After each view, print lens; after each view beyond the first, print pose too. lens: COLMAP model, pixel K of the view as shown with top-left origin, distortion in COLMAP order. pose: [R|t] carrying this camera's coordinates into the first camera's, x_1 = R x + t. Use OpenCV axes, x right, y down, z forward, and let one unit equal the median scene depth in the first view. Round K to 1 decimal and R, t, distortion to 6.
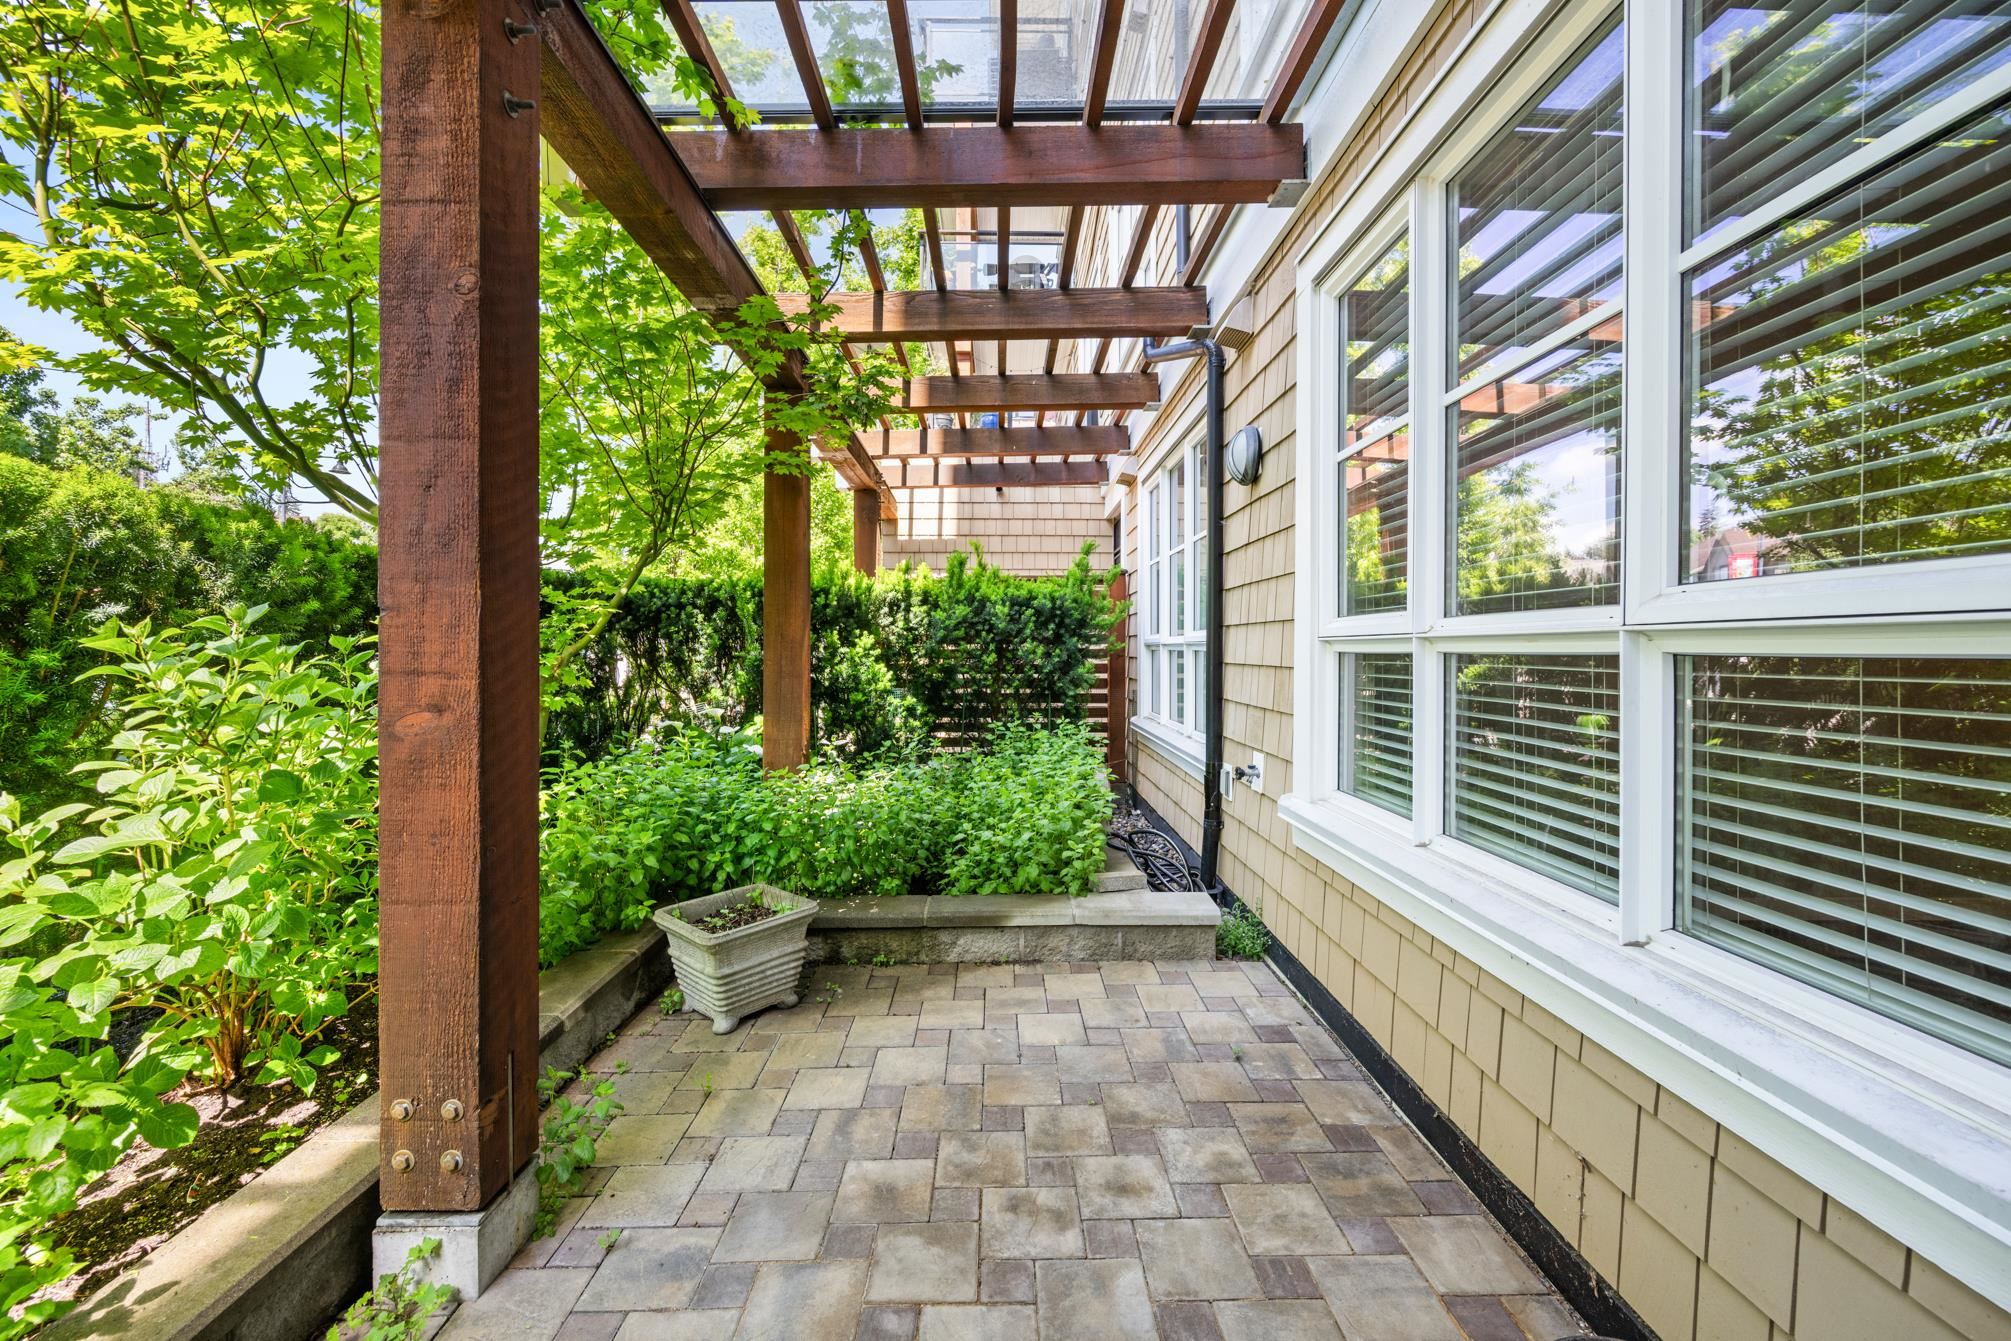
lens RADIAL K [[795.8, 0, 1011.8], [0, 795.8, 659.0], [0, 0, 1]] dist [-0.001254, 0.000148]
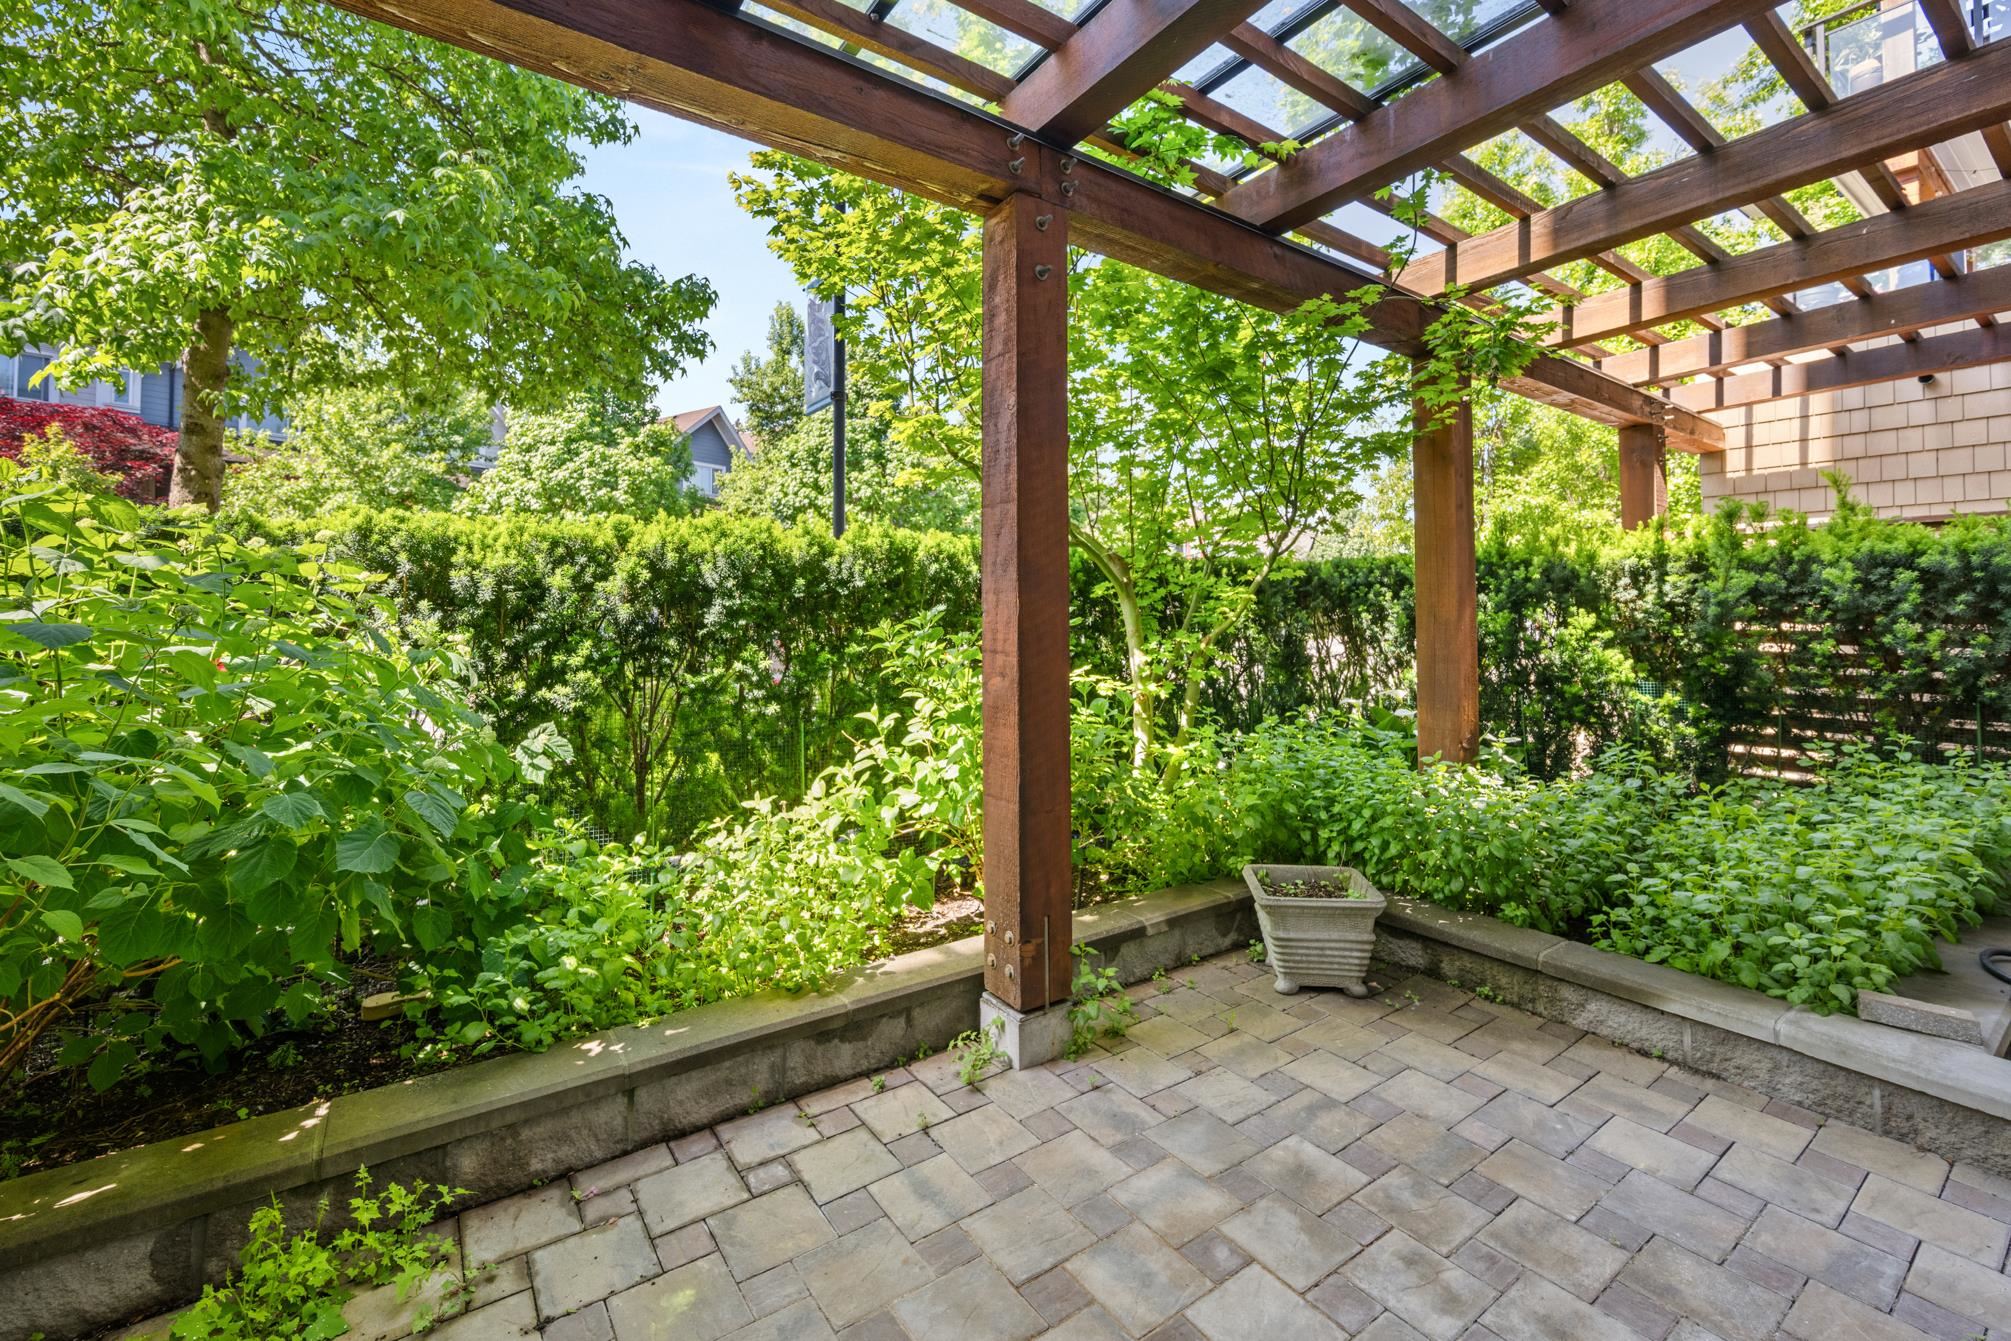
lens RADIAL K [[851.8, 0, 999.1], [0, 851.8, 607.0], [0, 0, 1]] dist [-0.004042, -0.000423]
pose [[0.552811, -0.004921, -0.833292, 0.318214], [-0.015094, 0.999759, -0.015918, -0.021101], [0.833170, 0.021378, 0.552604, 0.031241]]
